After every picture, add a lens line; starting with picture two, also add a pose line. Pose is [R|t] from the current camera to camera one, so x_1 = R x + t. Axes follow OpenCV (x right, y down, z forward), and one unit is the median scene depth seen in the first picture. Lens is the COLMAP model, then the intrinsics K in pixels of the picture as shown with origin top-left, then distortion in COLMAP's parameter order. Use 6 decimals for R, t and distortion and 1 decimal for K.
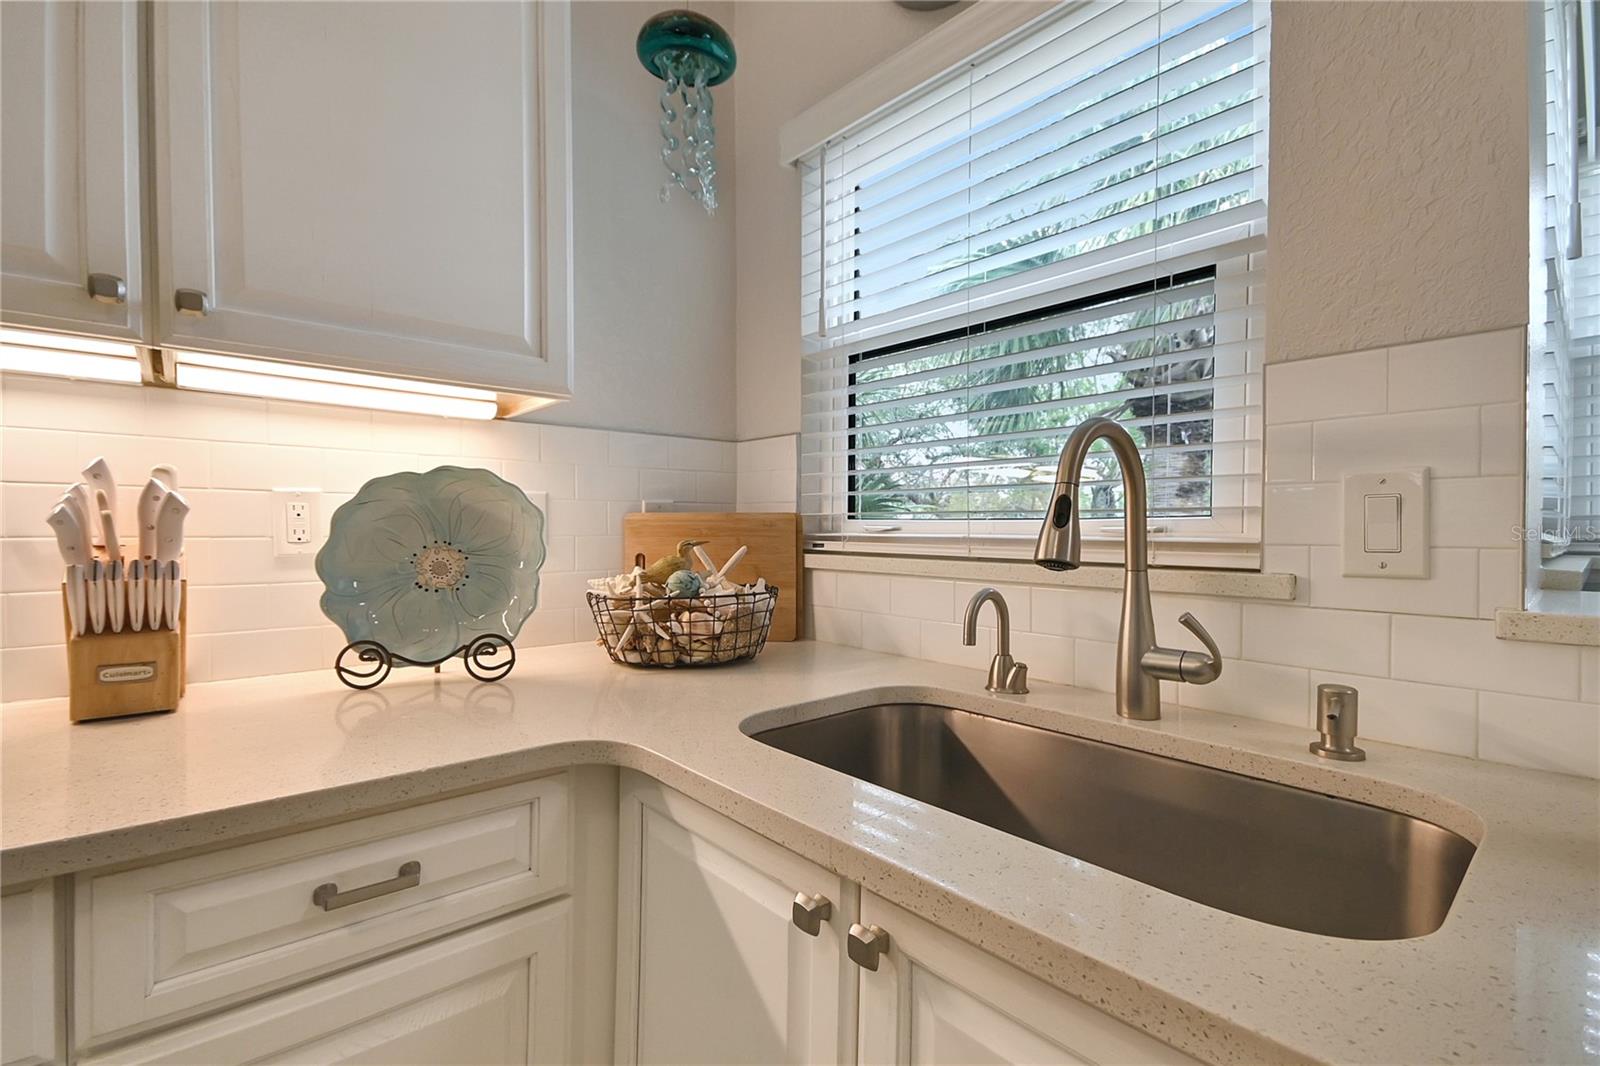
lens RADIAL K [[725.3, 0, 764.8], [0, 725.3, 531.6], [0, 0, 1]] dist [-0.003482, -0.000114]
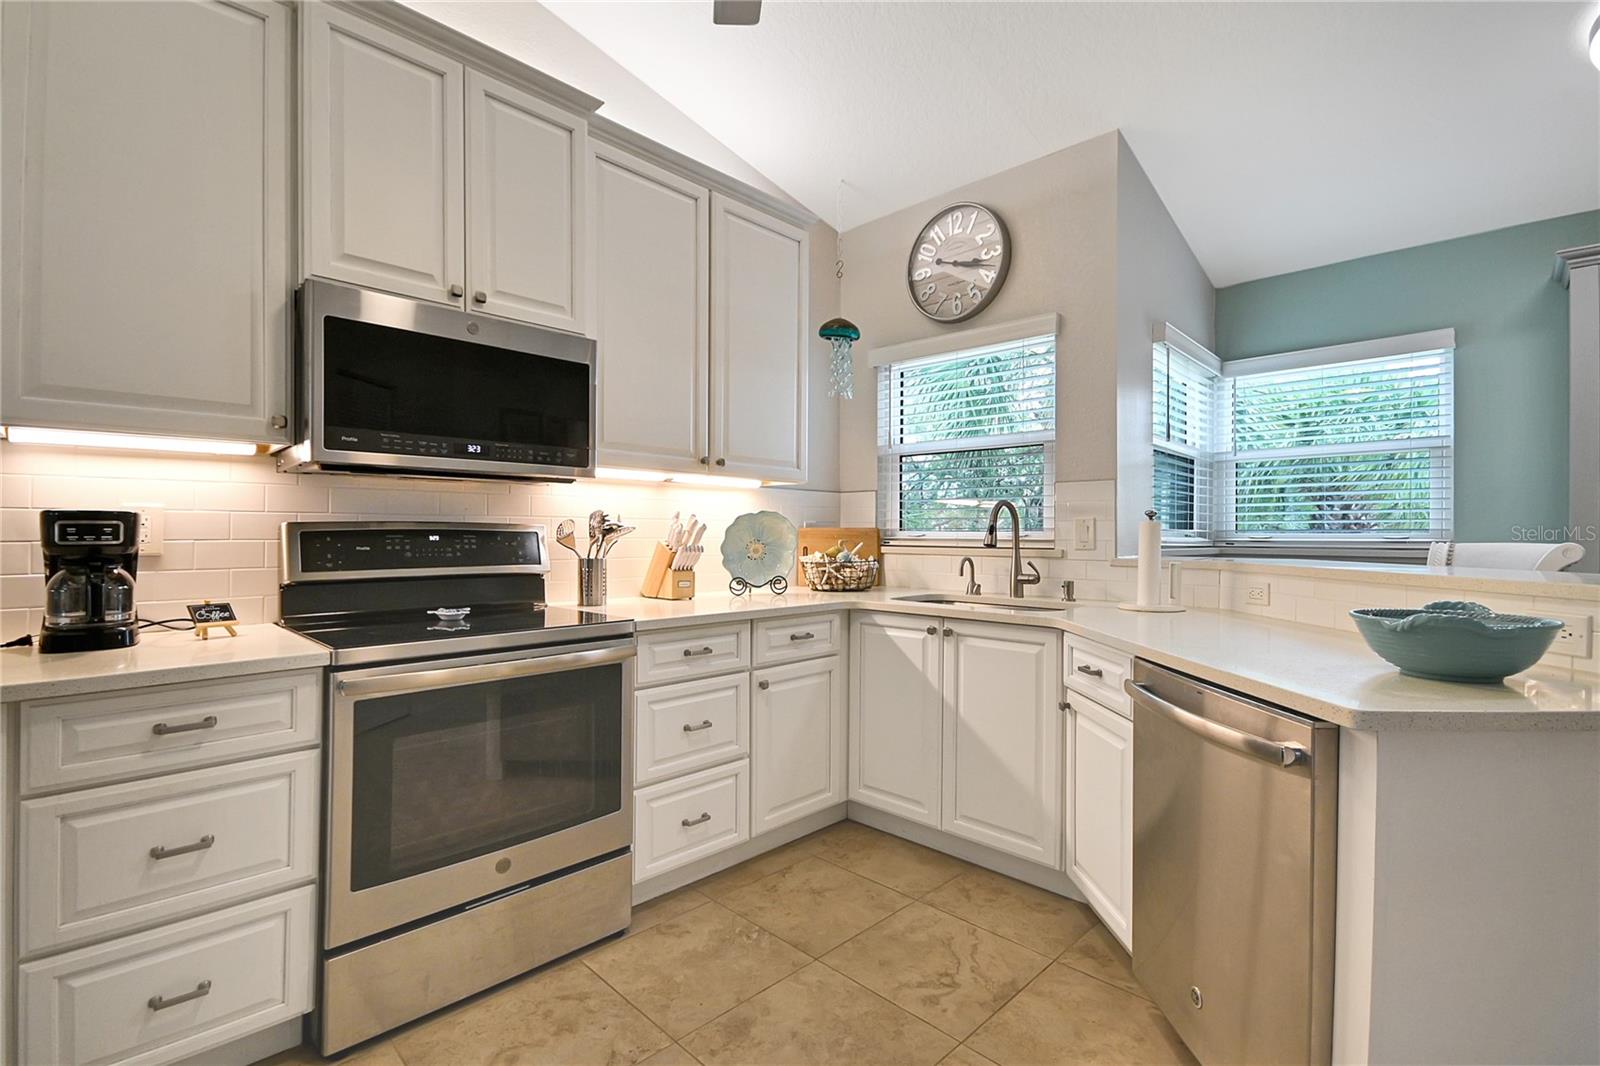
lens RADIAL K [[724.0, 0, 797.0], [0, 724.0, 519.4], [0, 0, 1]] dist [-0.001495, -0.000293]
pose [[0.994031, 0.002972, 0.109053, -0.621212], [-0.000277, 0.999694, -0.024726, 0.004636], [-0.109093, 0.024548, 0.993728, -1.633409]]
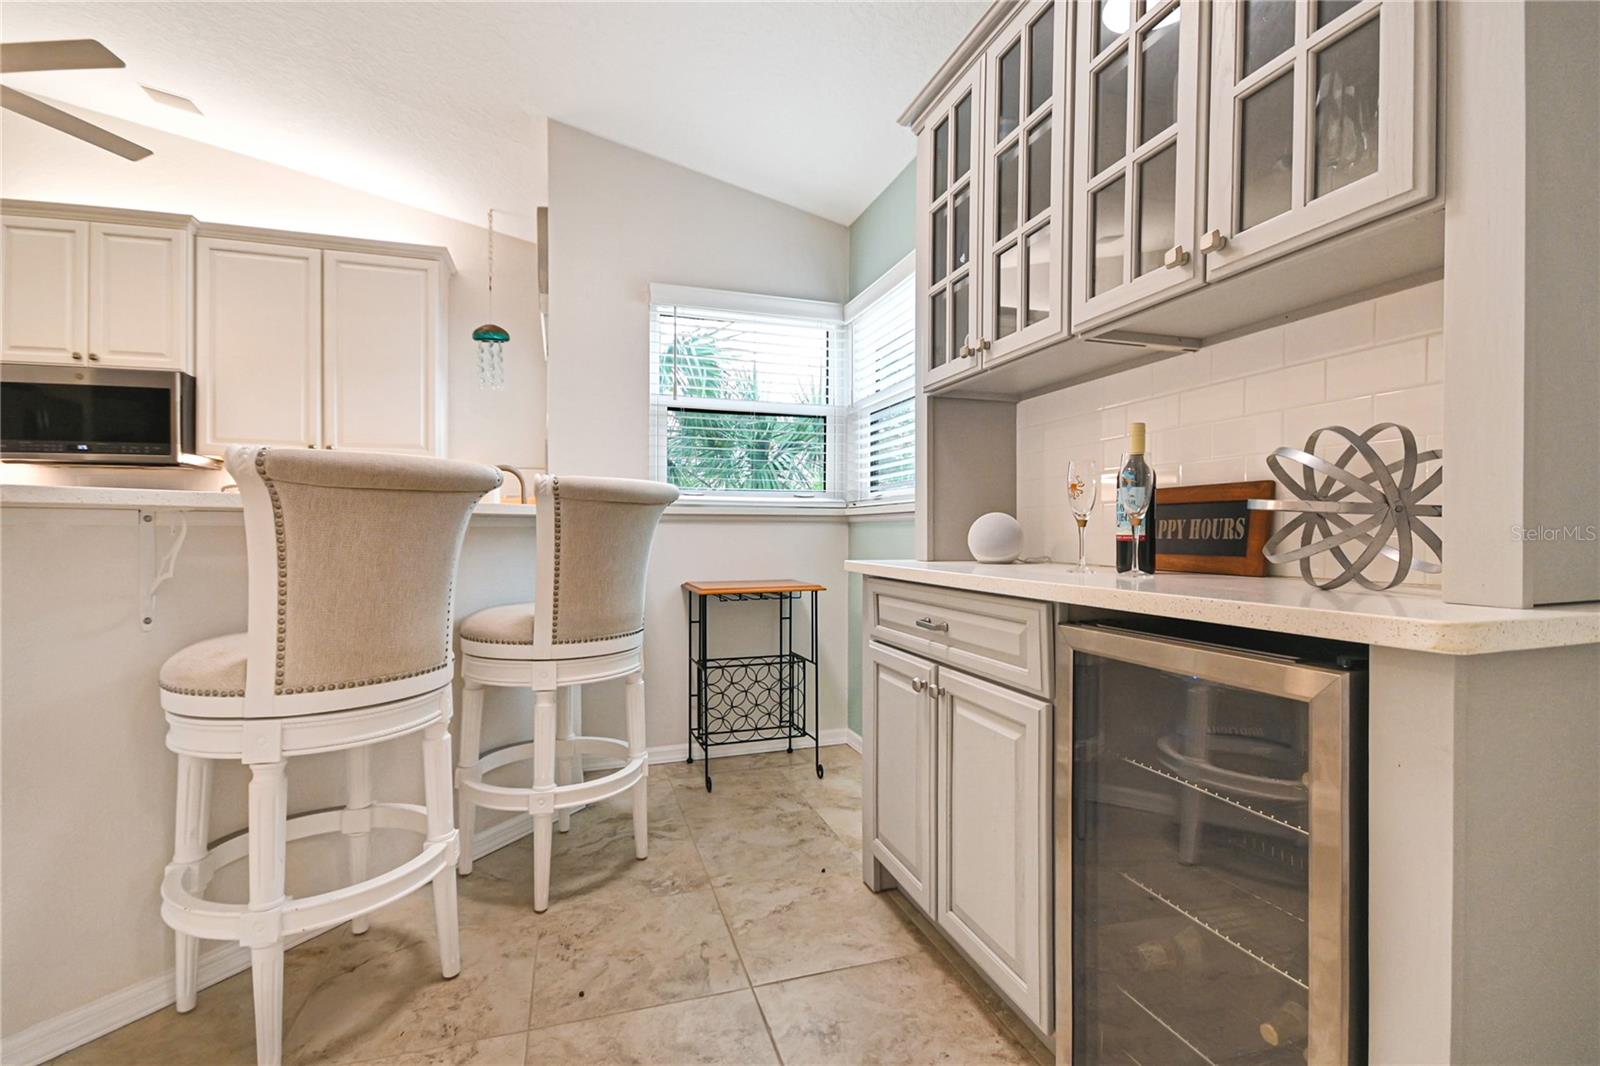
lens RADIAL K [[741.2, 0, 802.3], [0, 741.2, 525.1], [0, 0, 1]] dist [0.001031, 0.000473]
pose [[0.932018, -0.011537, -0.362228, 2.599521], [0.005238, 0.999818, -0.018367, 0.178996], [0.362374, 0.015221, 0.931909, -1.571888]]
